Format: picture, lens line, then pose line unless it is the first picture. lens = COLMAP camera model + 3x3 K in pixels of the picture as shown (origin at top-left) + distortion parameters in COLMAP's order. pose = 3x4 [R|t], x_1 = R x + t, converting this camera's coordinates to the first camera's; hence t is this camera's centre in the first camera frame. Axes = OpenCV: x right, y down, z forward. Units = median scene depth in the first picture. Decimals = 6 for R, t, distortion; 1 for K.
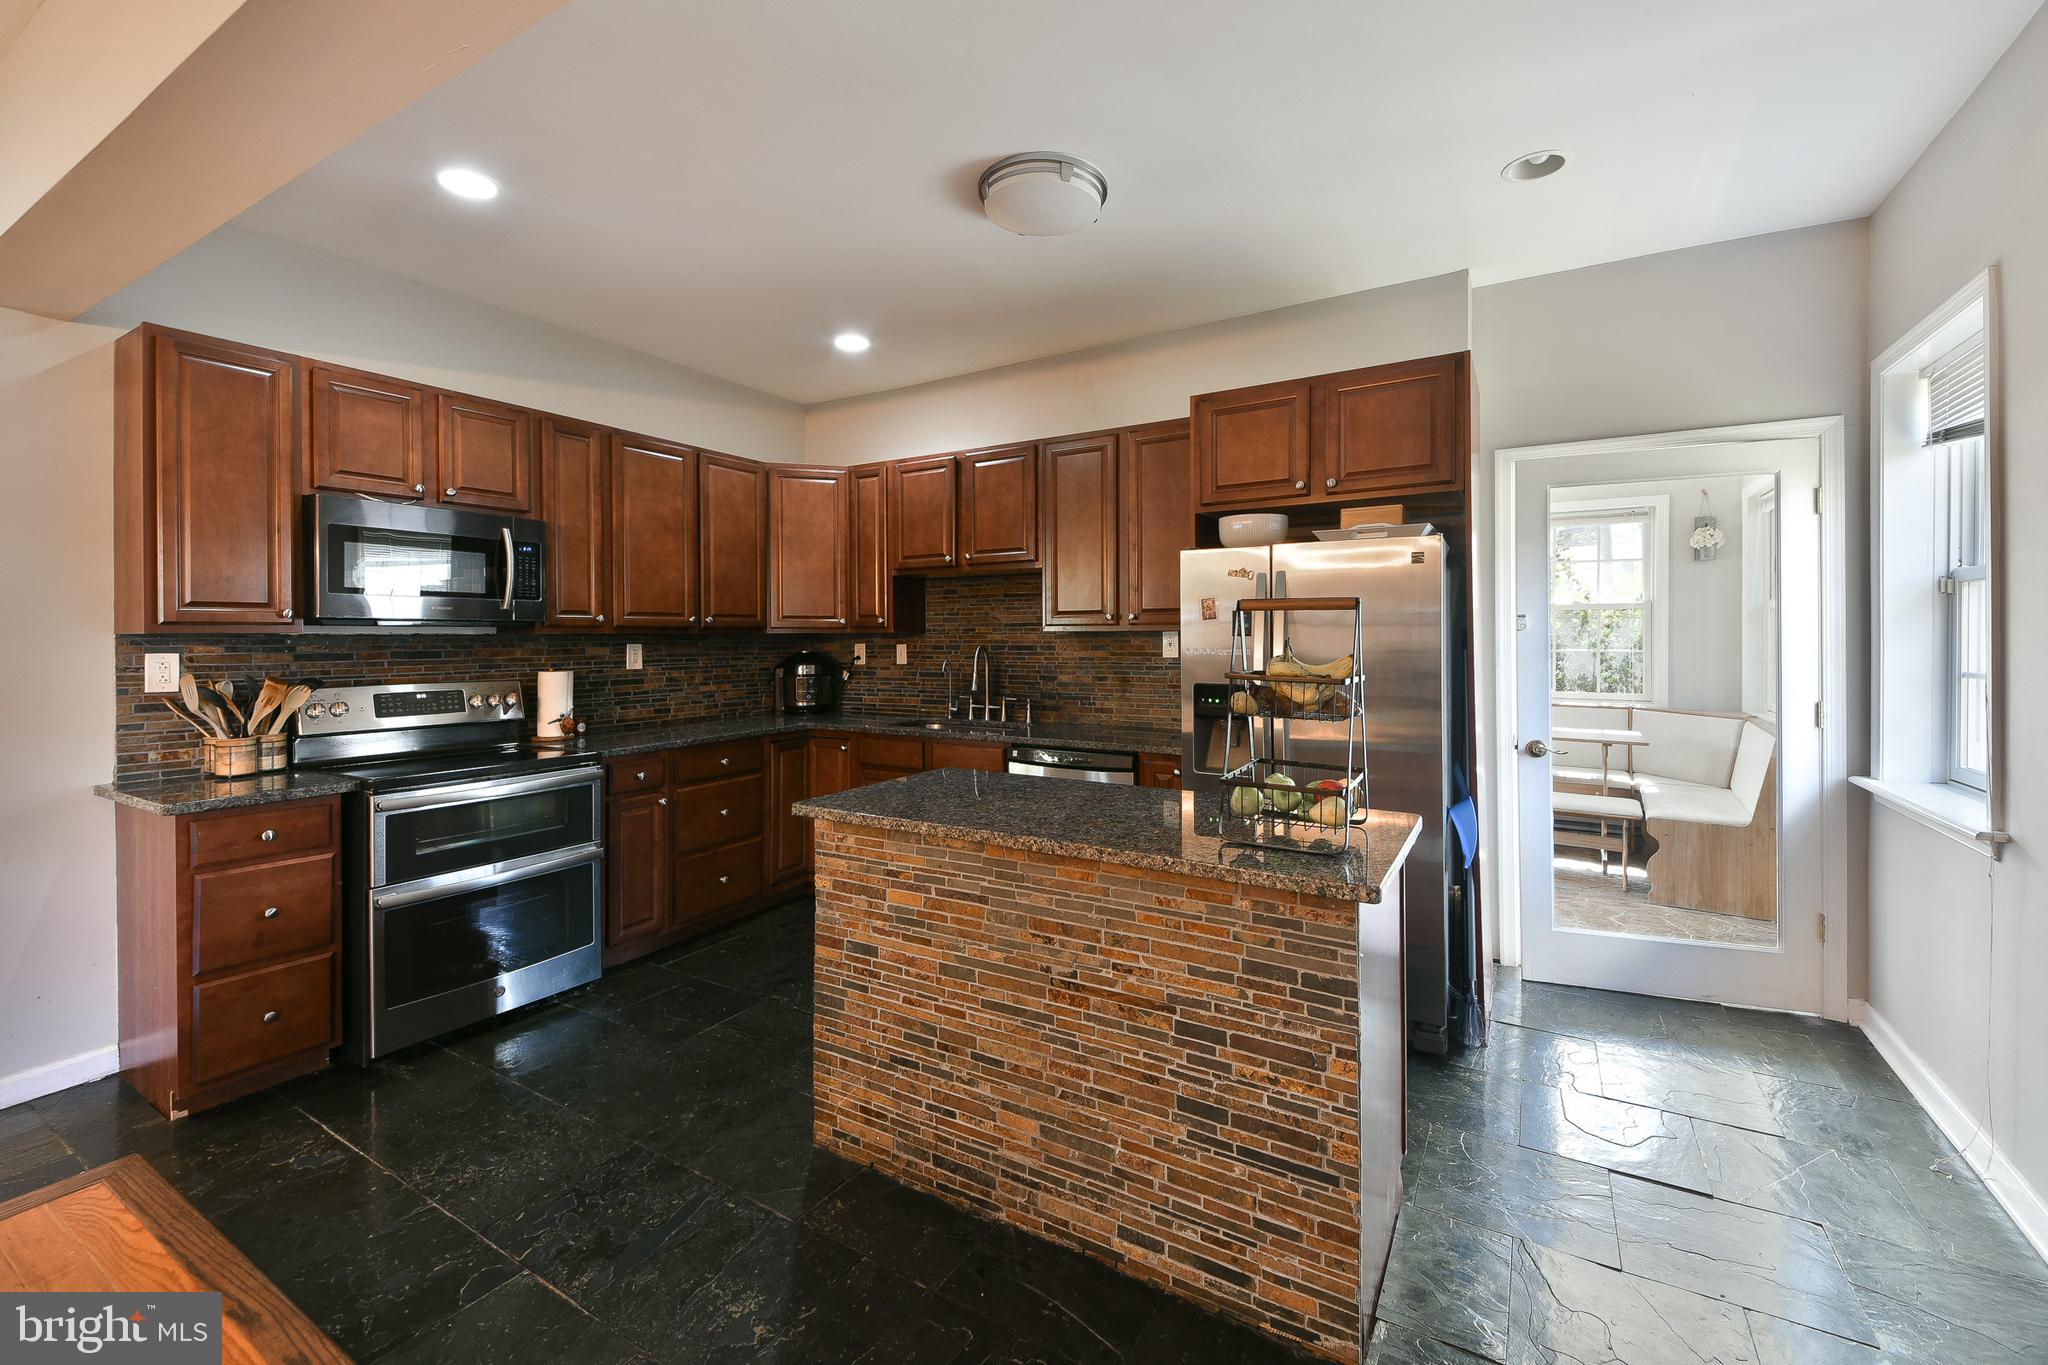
lens RADIAL K [[824.0, 0, 1033.8], [0, 824.0, 632.2], [0, 0, 1]] dist [0.022335, -0.000052]
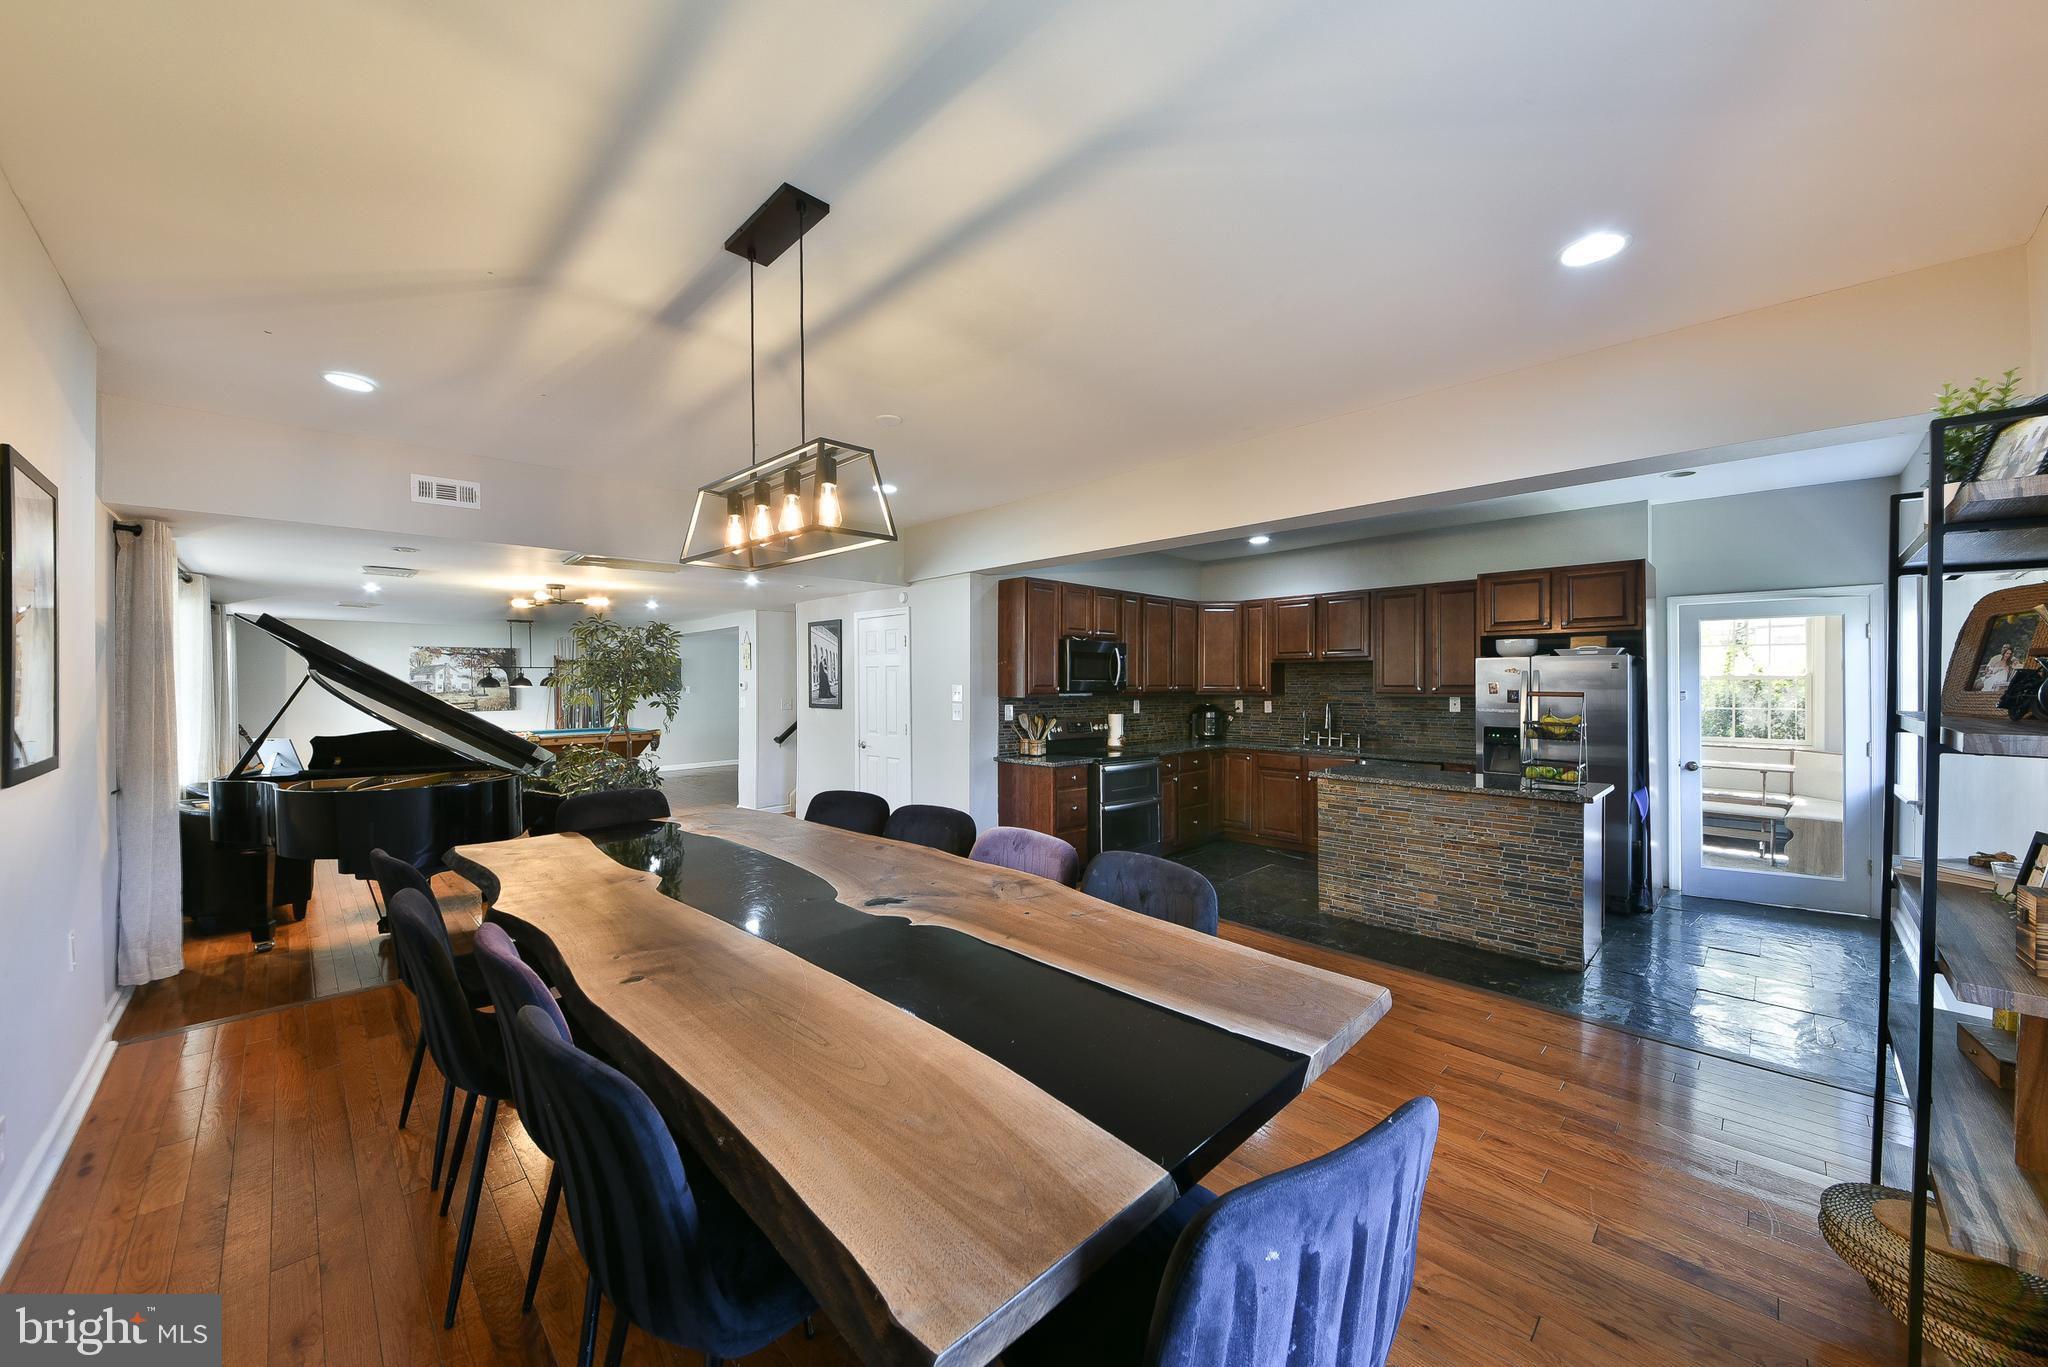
lens RADIAL K [[714.9, 0, 1023.0], [0, 714.9, 678.3], [0, 0, 1]] dist [0.000432, -0.011998]
pose [[0.961347, 0.002150, -0.275331, -0.358572], [-0.002716, 0.999995, -0.001674, -0.042534], [0.275326, 0.002357, 0.961348, -0.854071]]
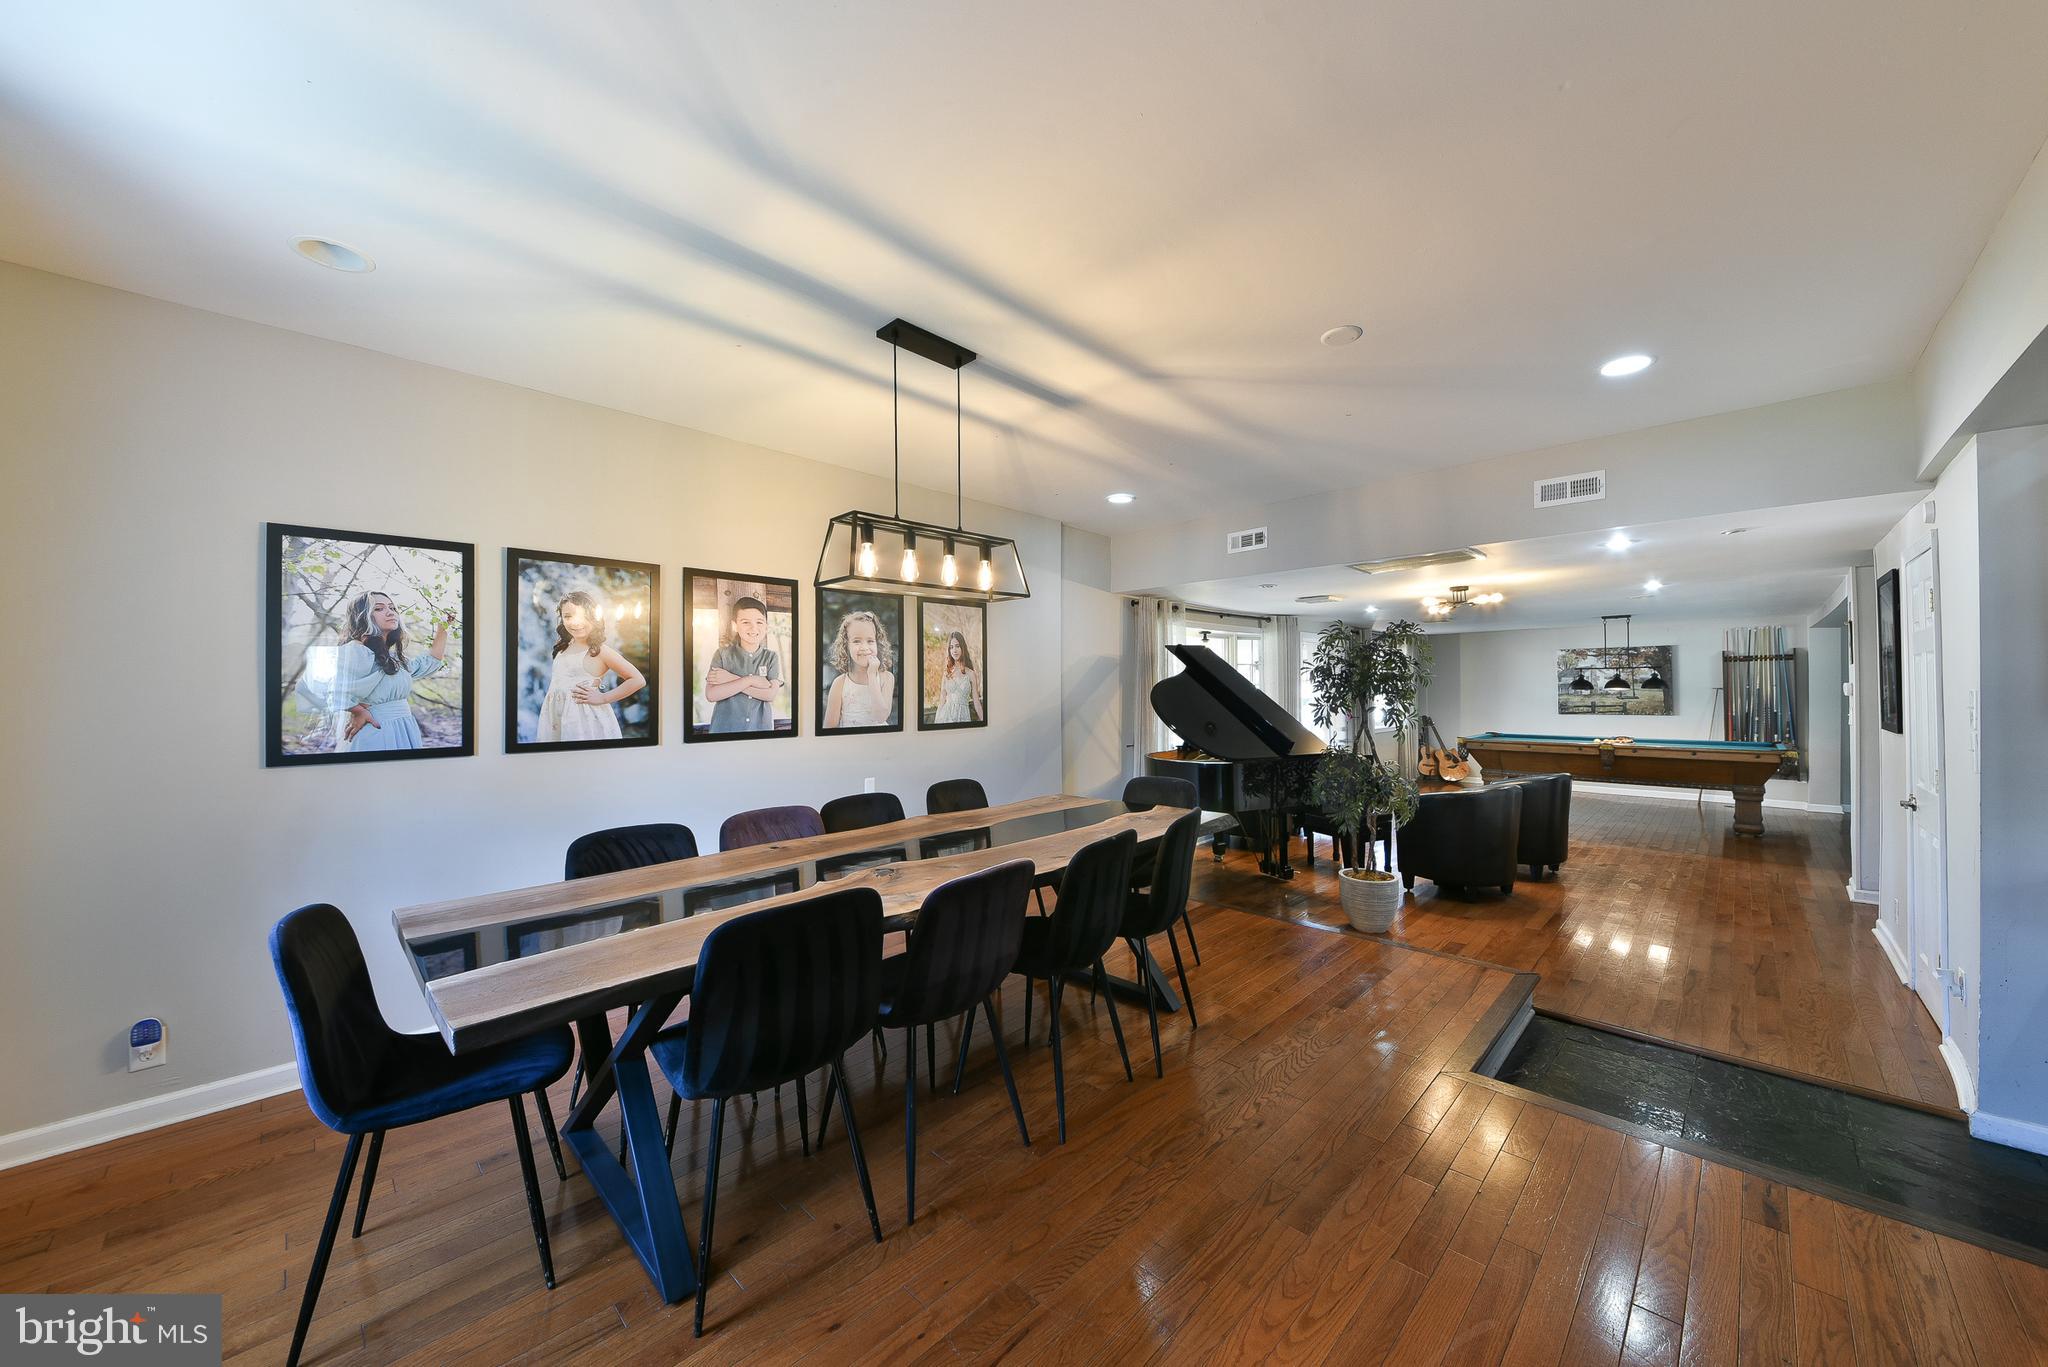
lens RADIAL K [[714.9, 0, 1023.0], [0, 714.9, 678.3], [0, 0, 1]] dist [0.000432, -0.011998]
pose [[-0.260499, -0.004706, -0.965463, 1.395124], [0.008832, 0.999935, -0.007257, -0.072348], [0.965434, -0.010418, -0.260440, 3.080038]]
